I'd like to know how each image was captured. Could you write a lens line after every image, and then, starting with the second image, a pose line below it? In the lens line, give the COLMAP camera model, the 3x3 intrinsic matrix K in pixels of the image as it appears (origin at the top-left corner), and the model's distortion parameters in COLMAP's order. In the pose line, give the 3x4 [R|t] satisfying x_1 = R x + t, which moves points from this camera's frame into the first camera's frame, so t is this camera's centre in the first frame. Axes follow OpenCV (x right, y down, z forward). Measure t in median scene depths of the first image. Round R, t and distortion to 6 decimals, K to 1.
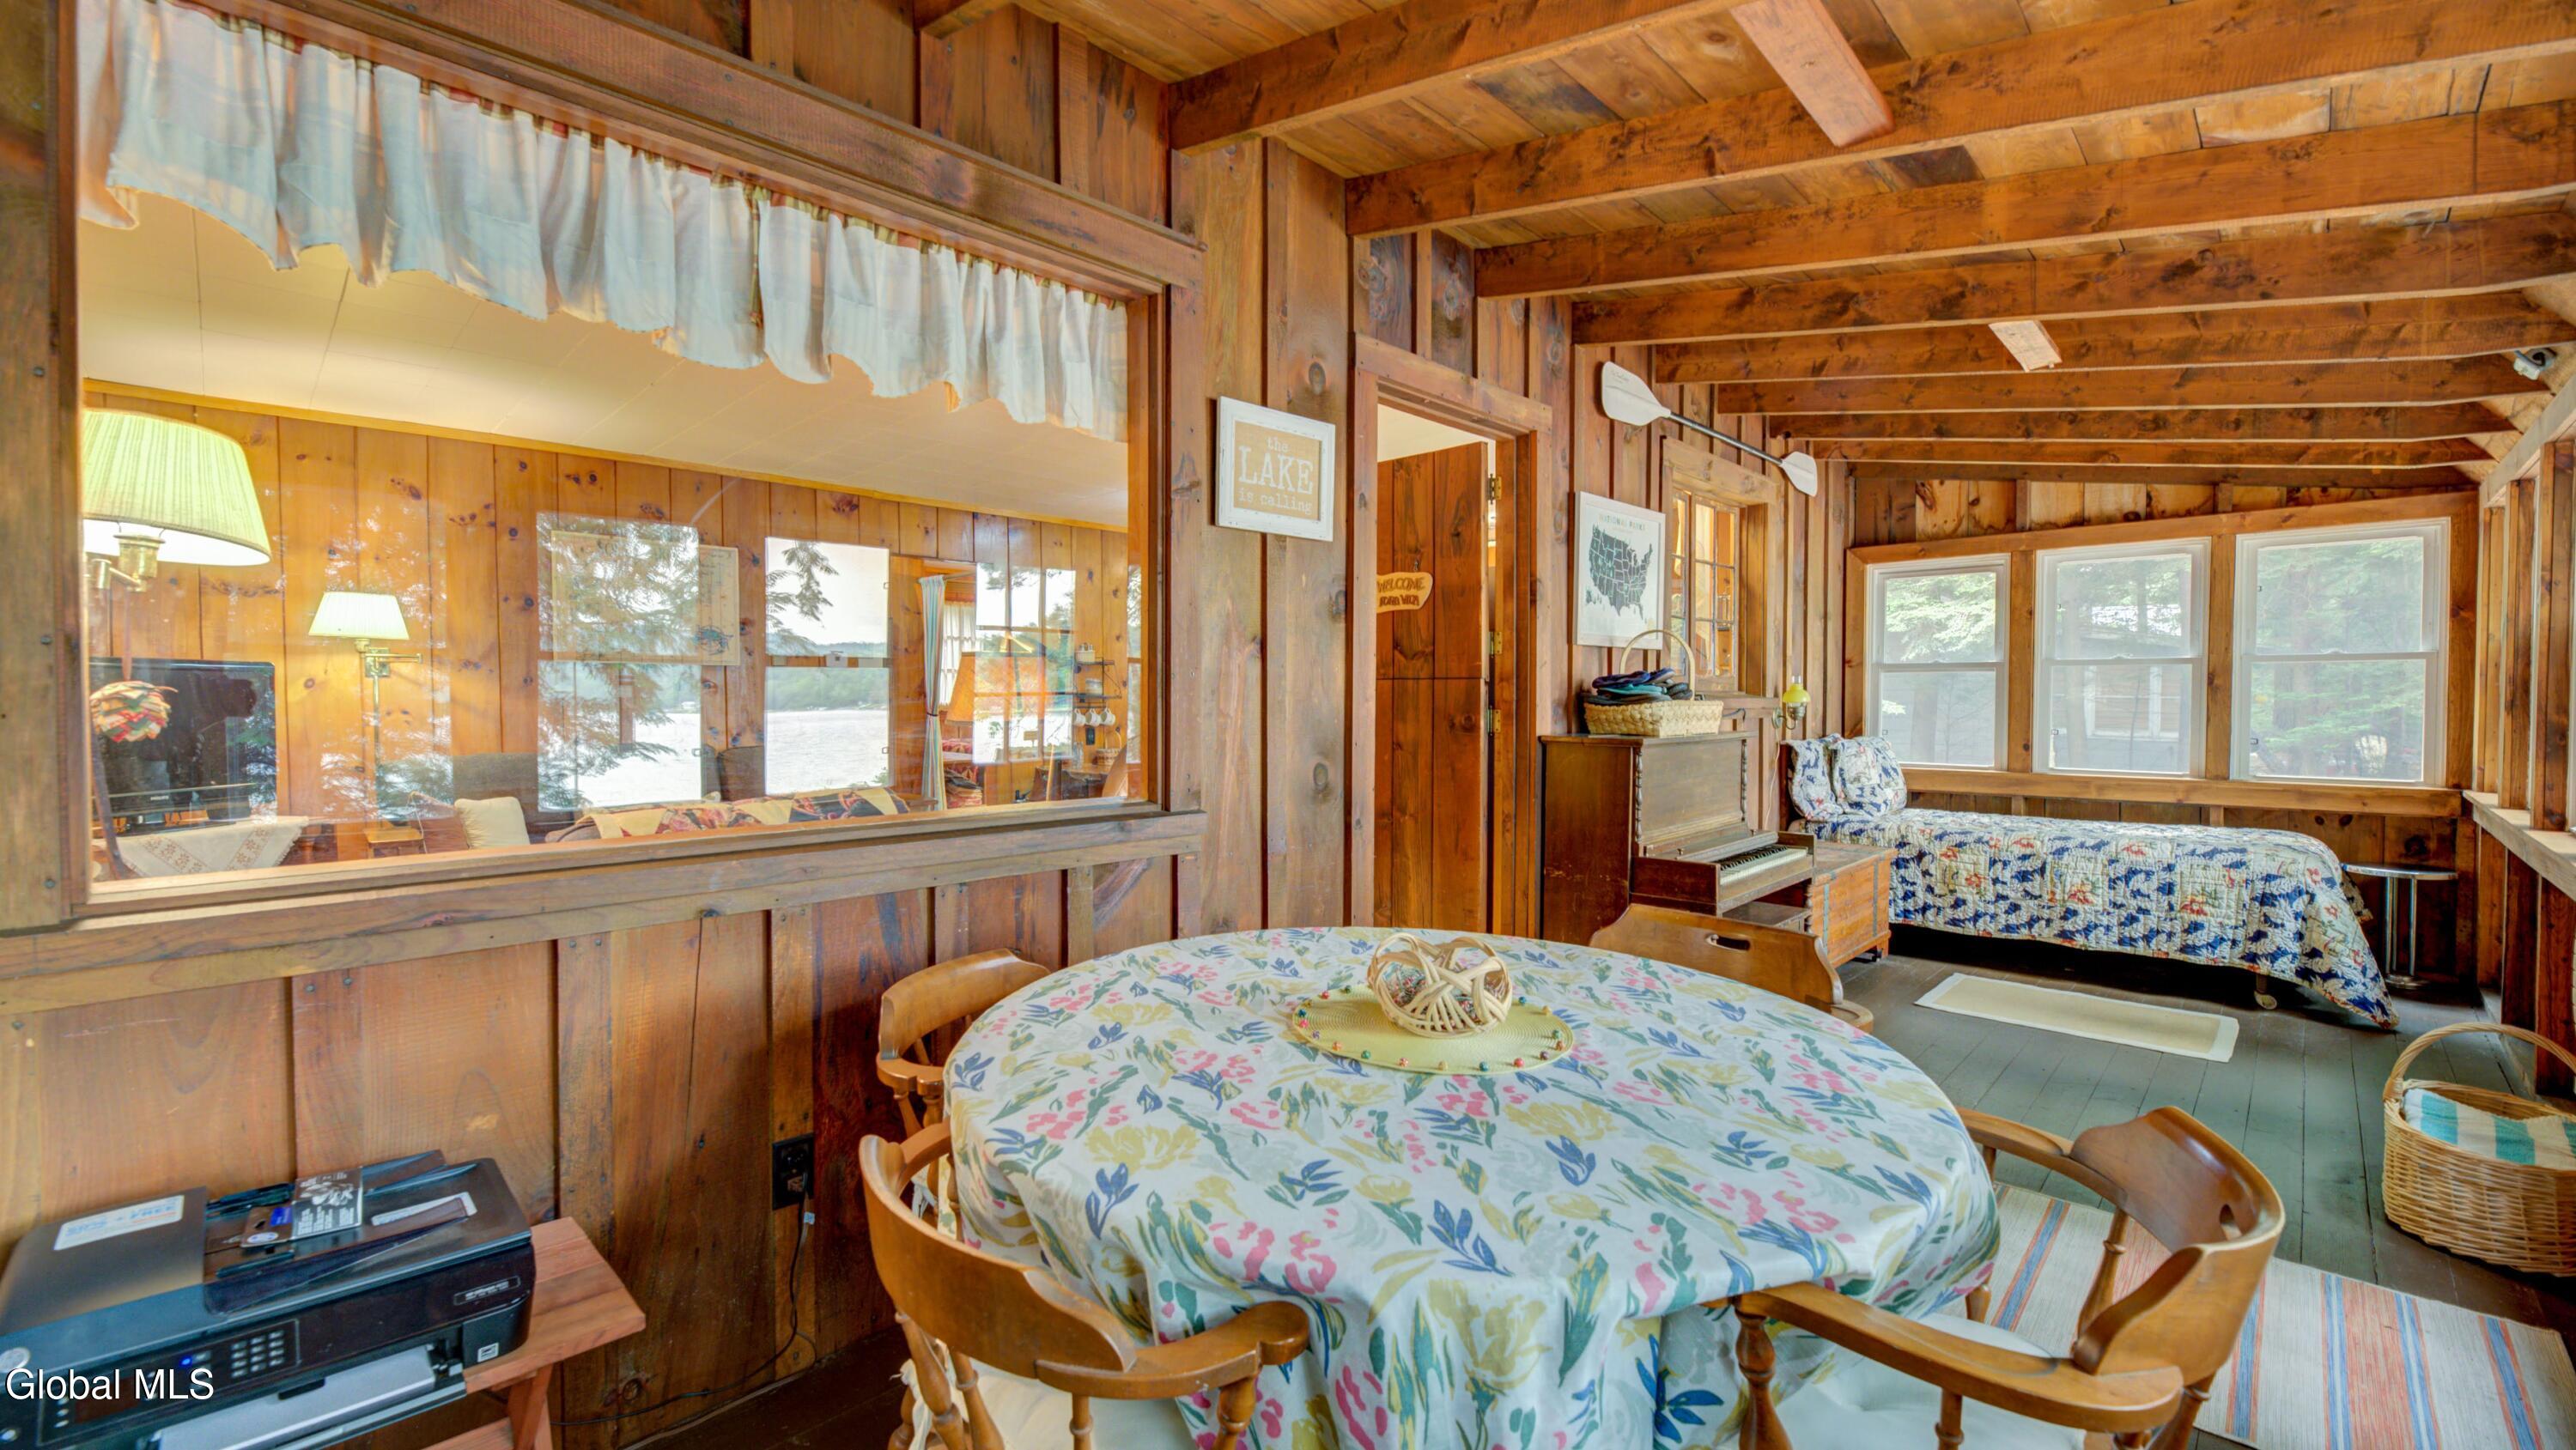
lens RADIAL K [[1067.4, 0, 1262.0], [0, 1067.4, 714.9], [0, 0, 1]] dist [0.001541, -0.000145]
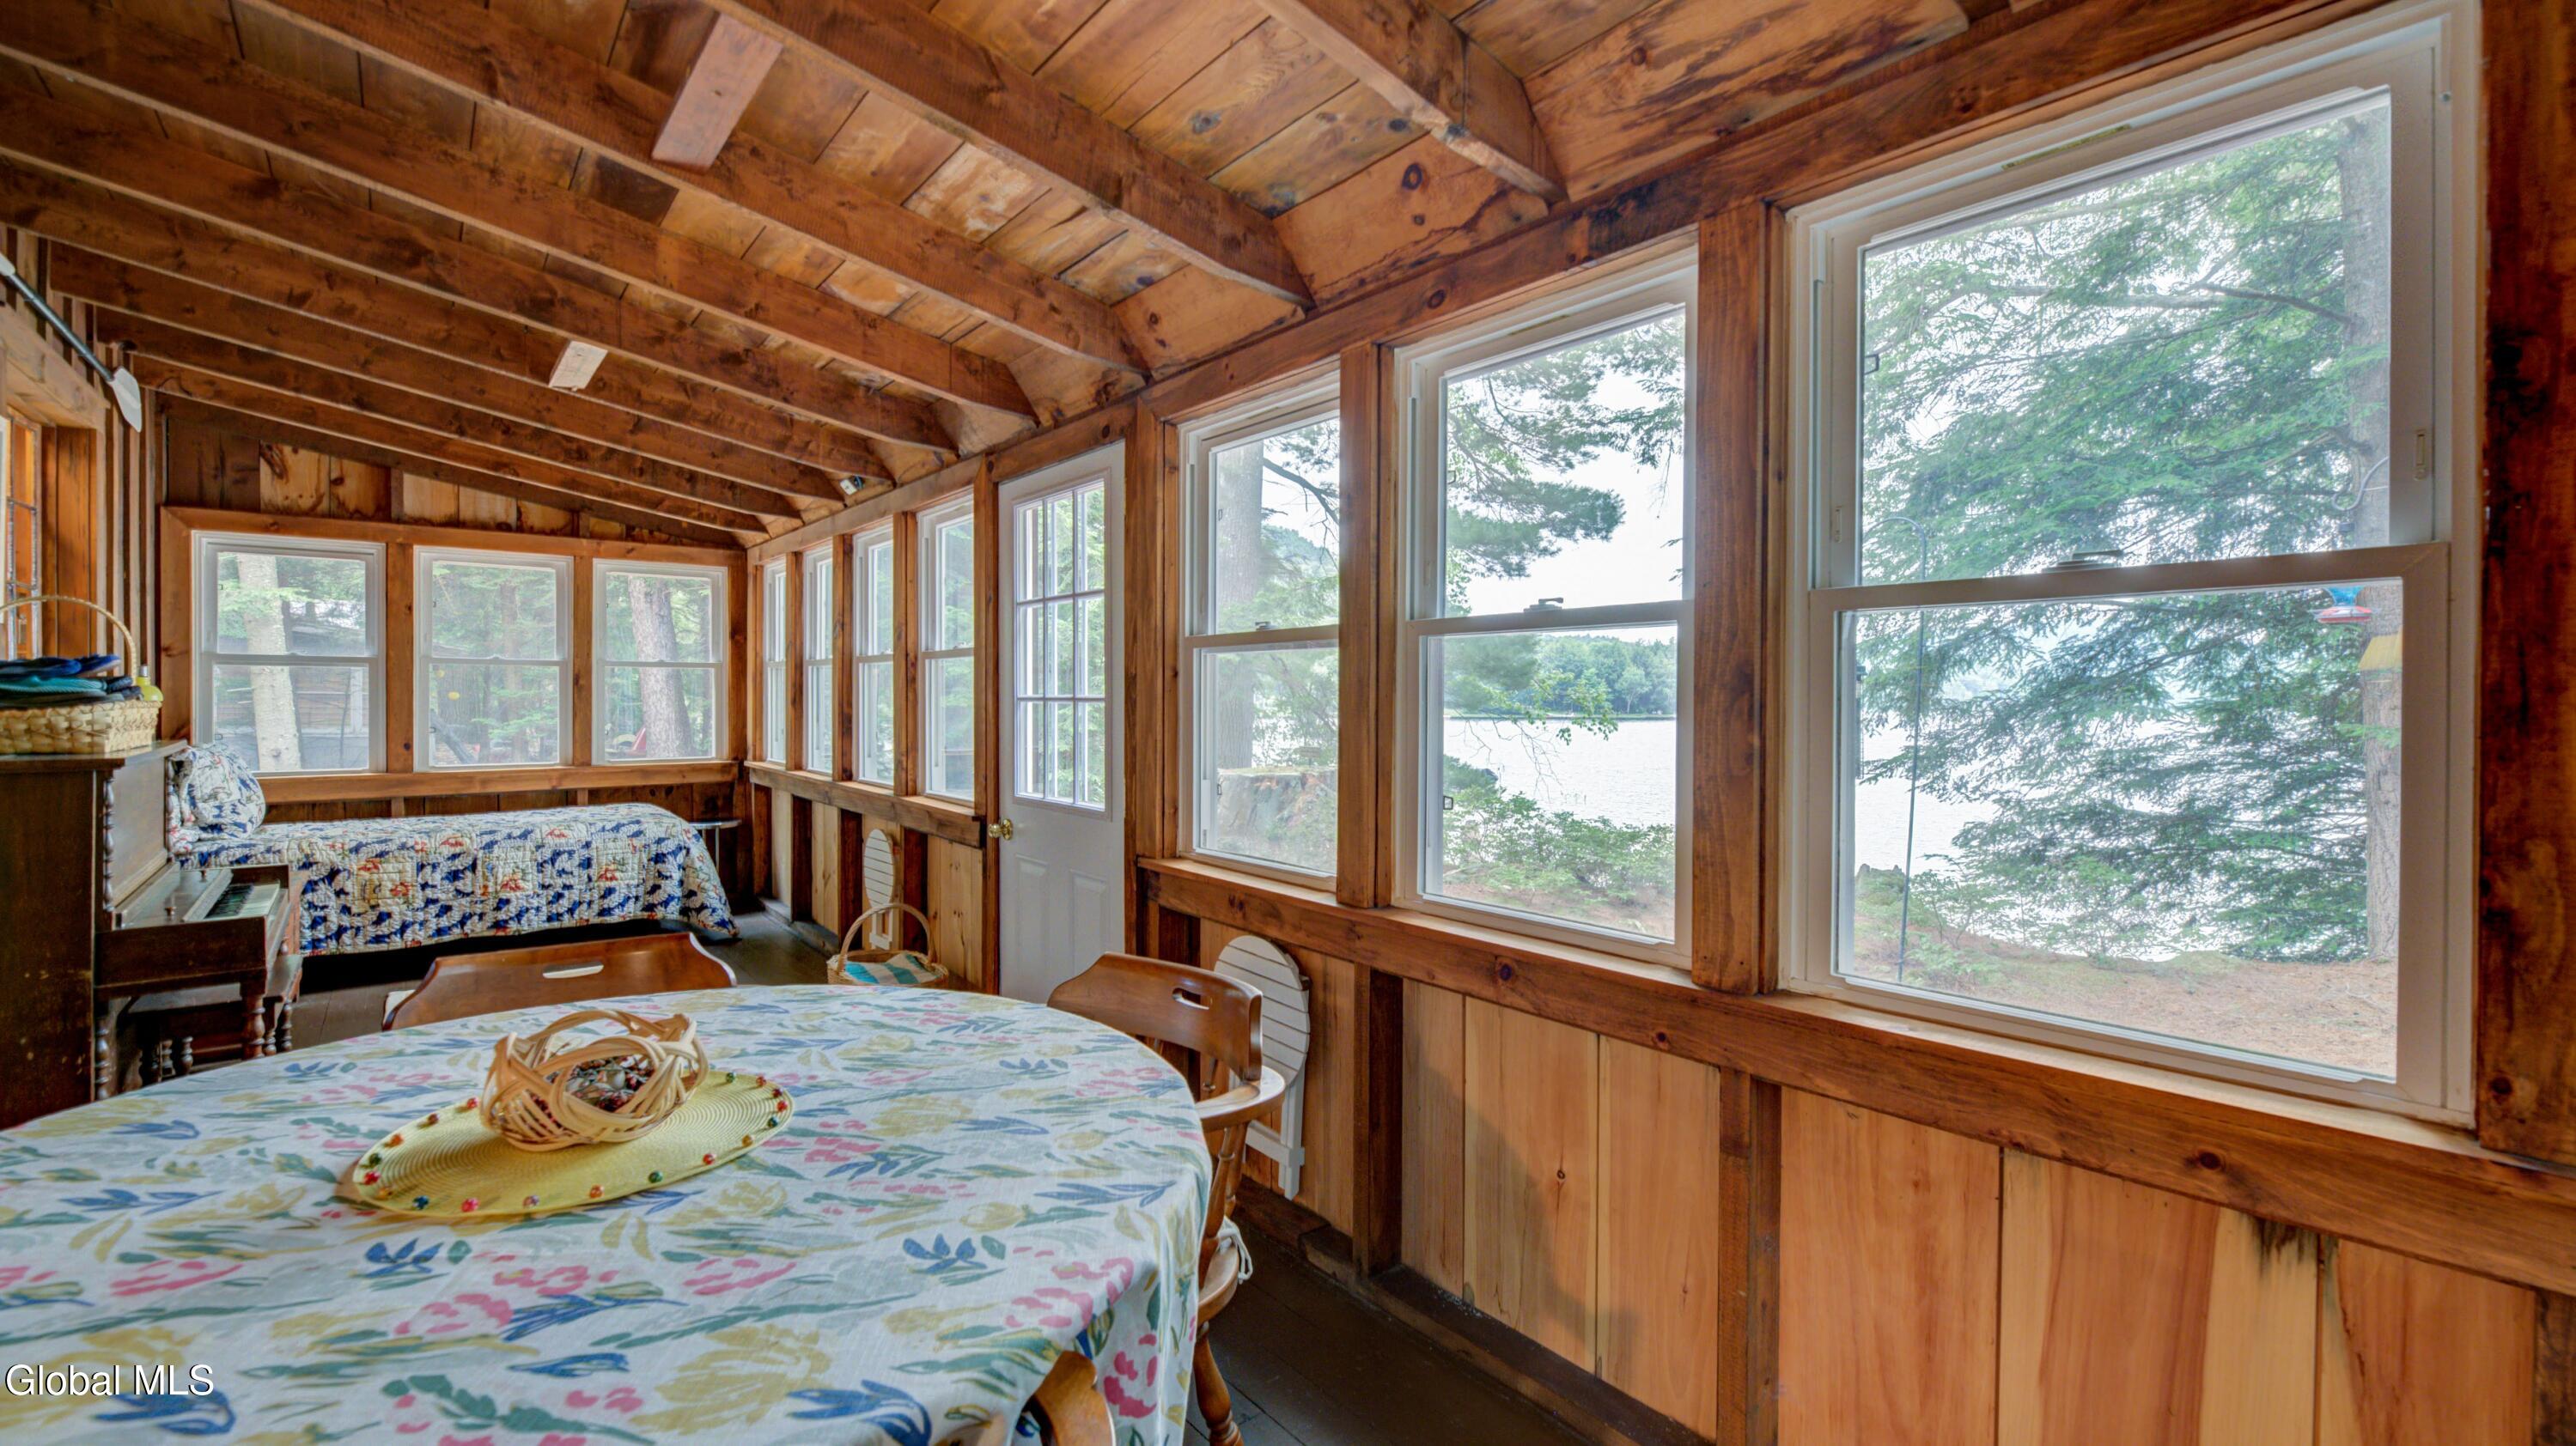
lens RADIAL K [[1050.0, 0, 1281.3], [0, 1050.0, 696.4], [0, 0, 1]] dist [-0.011127, -0.000362]
pose [[0.088213, -0.000339, 0.996102, -0.184378], [0.012933, 0.999916, -0.000805, -0.004816], [-0.996018, 0.012953, 0.088210, 0.150214]]
